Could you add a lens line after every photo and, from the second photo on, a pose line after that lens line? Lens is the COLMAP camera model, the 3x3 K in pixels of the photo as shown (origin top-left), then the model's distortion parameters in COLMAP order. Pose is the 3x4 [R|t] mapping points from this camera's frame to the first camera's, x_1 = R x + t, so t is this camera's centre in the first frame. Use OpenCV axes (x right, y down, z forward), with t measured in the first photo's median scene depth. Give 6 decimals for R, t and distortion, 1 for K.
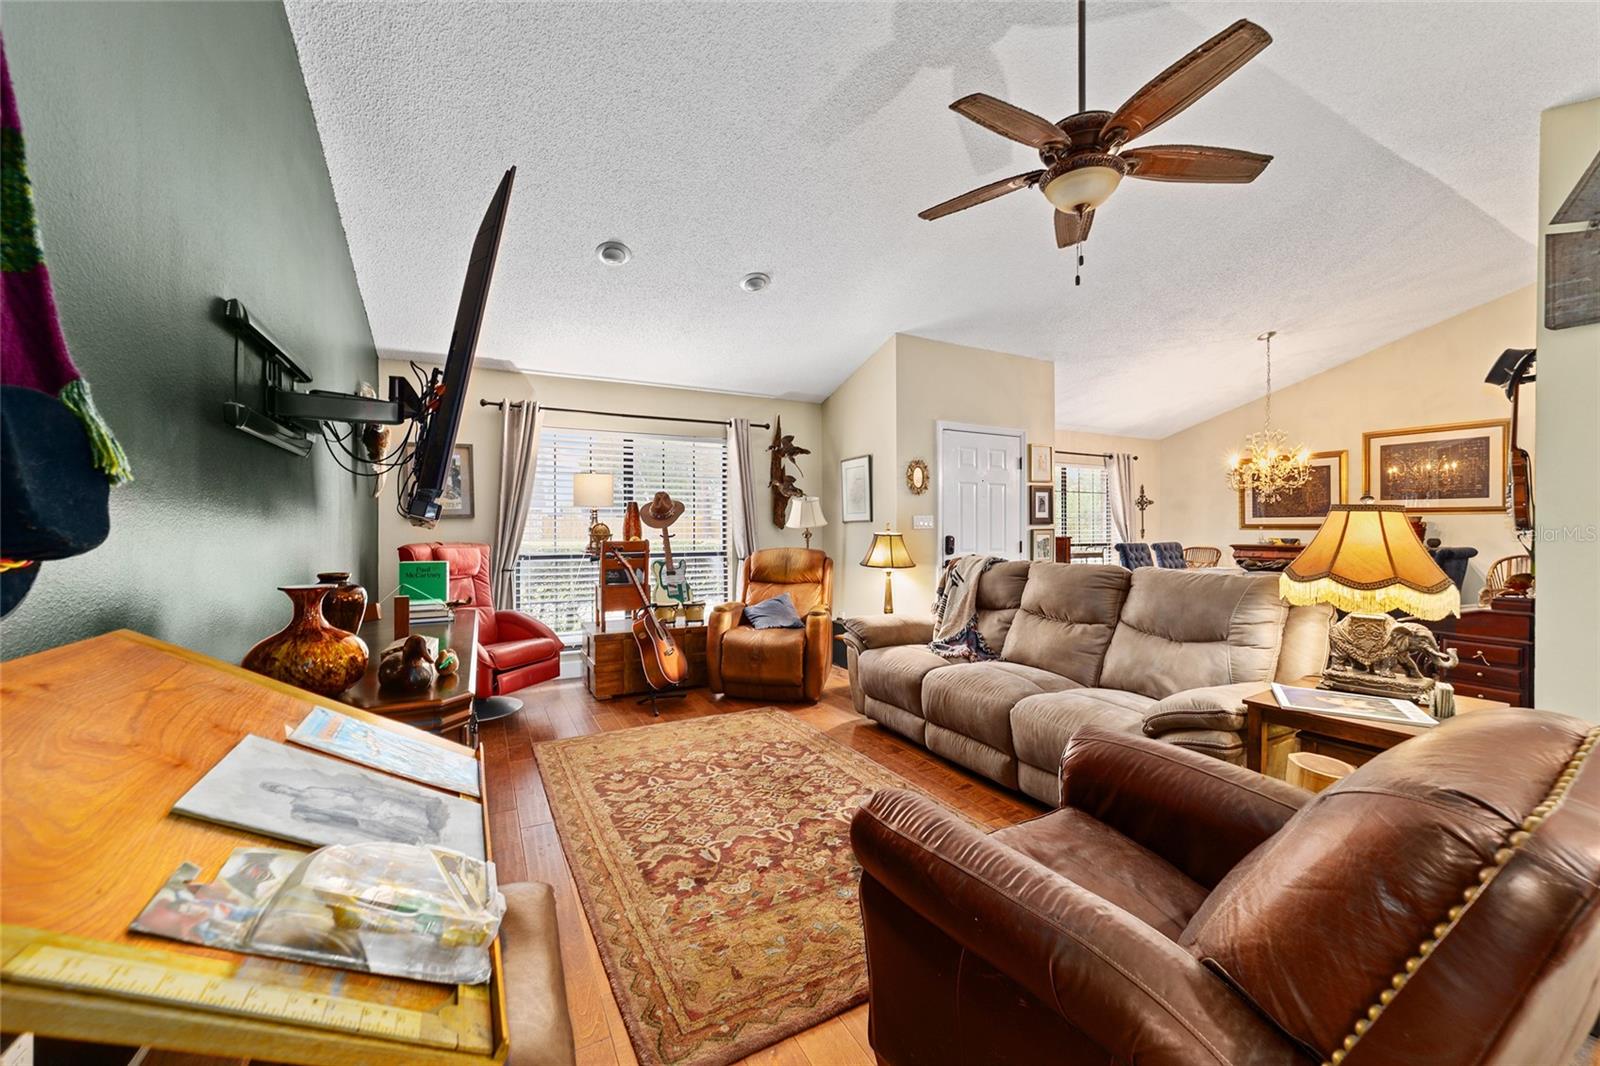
lens RADIAL K [[614.1, 0, 797.5], [0, 614.1, 526.3], [0, 0, 1]] dist [-0.020578, 0.009623]
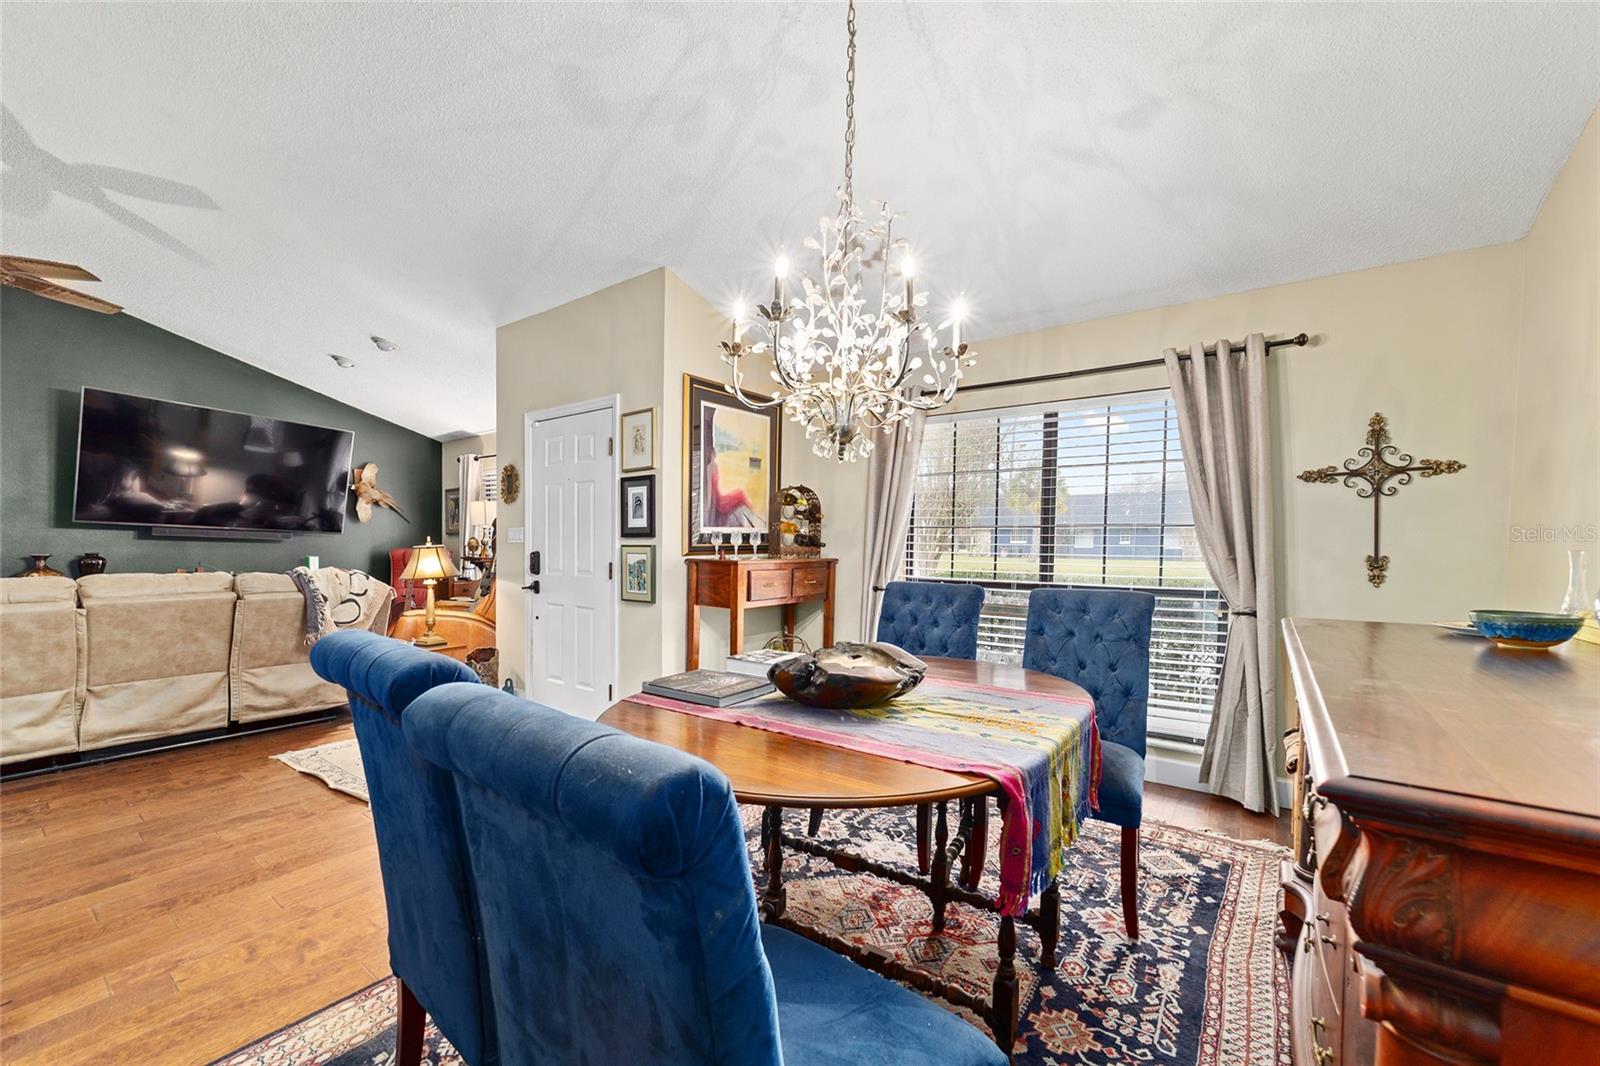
lens RADIAL K [[647.8, 0, 807.0], [0, 647.8, 561.8], [0, 0, 1]] dist [-0.024647, 0.011325]
pose [[0.435058, 0.029962, -0.899904, 1.436452], [-0.007942, 0.999535, 0.029439, 0.001076], [0.900368, -0.005660, 0.435093, 1.152160]]
